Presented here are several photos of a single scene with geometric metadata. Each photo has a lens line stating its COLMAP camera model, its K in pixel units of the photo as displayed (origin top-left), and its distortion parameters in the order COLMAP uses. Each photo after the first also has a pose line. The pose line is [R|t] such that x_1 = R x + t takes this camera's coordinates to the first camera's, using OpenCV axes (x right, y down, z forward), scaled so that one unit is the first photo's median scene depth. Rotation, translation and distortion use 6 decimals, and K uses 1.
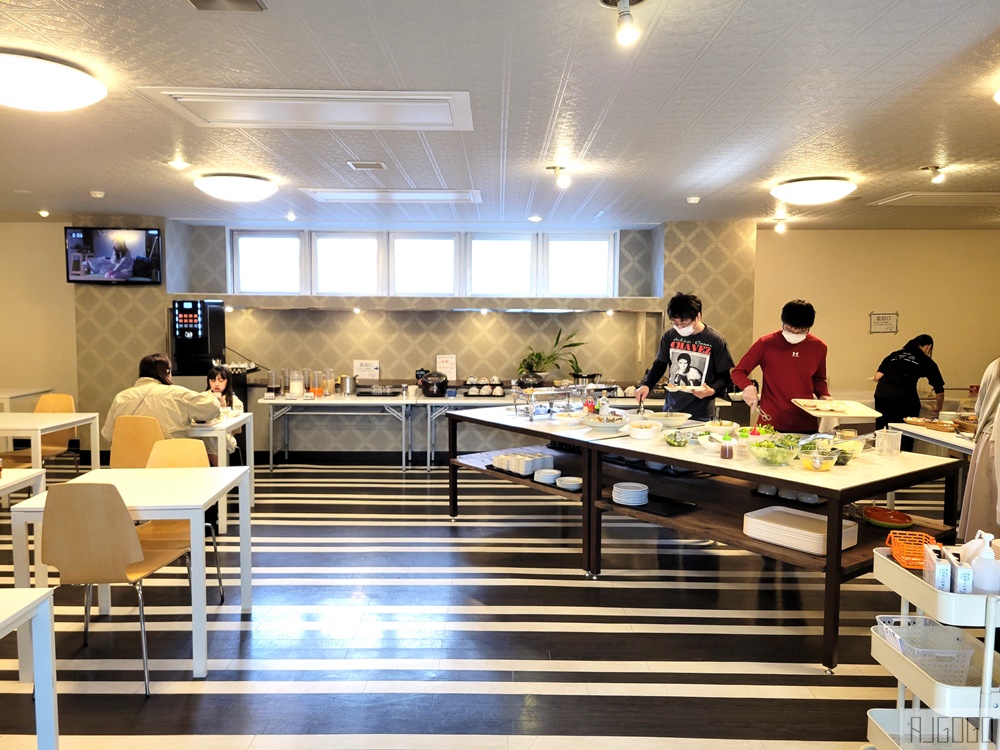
lens RADIAL K [[749.6, 0, 500.0], [0, 749.6, 375.0], [0, 0, 1]] dist [0.055029, -0.054696]
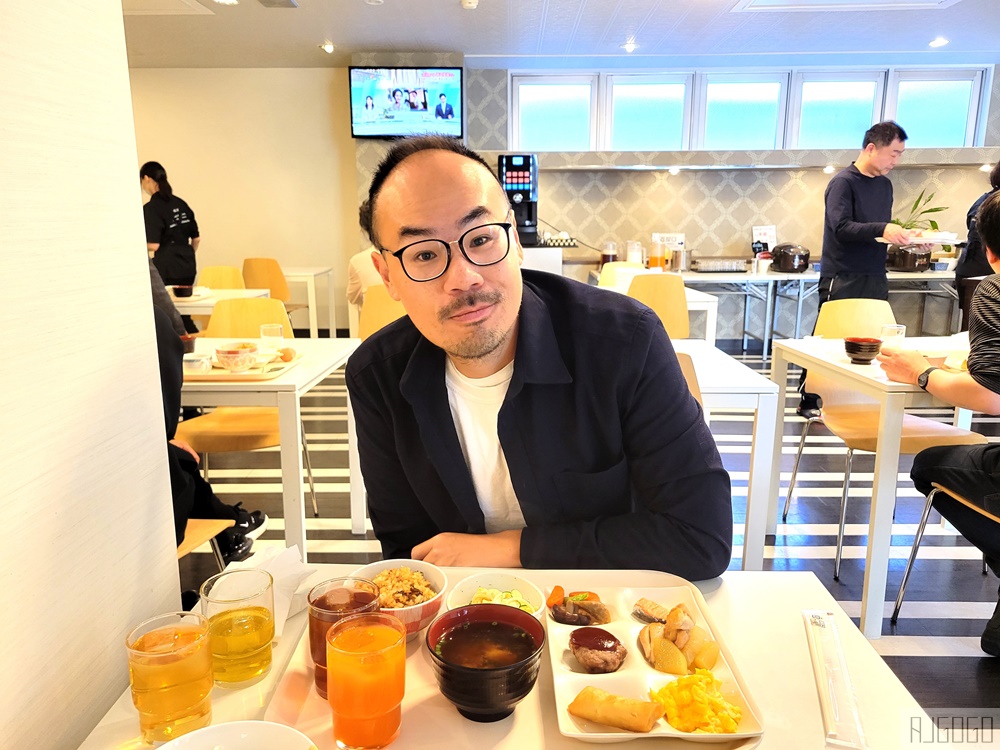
lens RADIAL K [[749.6, 0, 500.0], [0, 749.6, 375.0], [0, 0, 1]] dist [0.055029, -0.054696]
pose [[0.999956, -0.008776, -0.003427, -0.391931], [0.009134, 0.992246, 0.123954, 0.033636], [0.002312, -0.123980, 0.992282, 0.145311]]
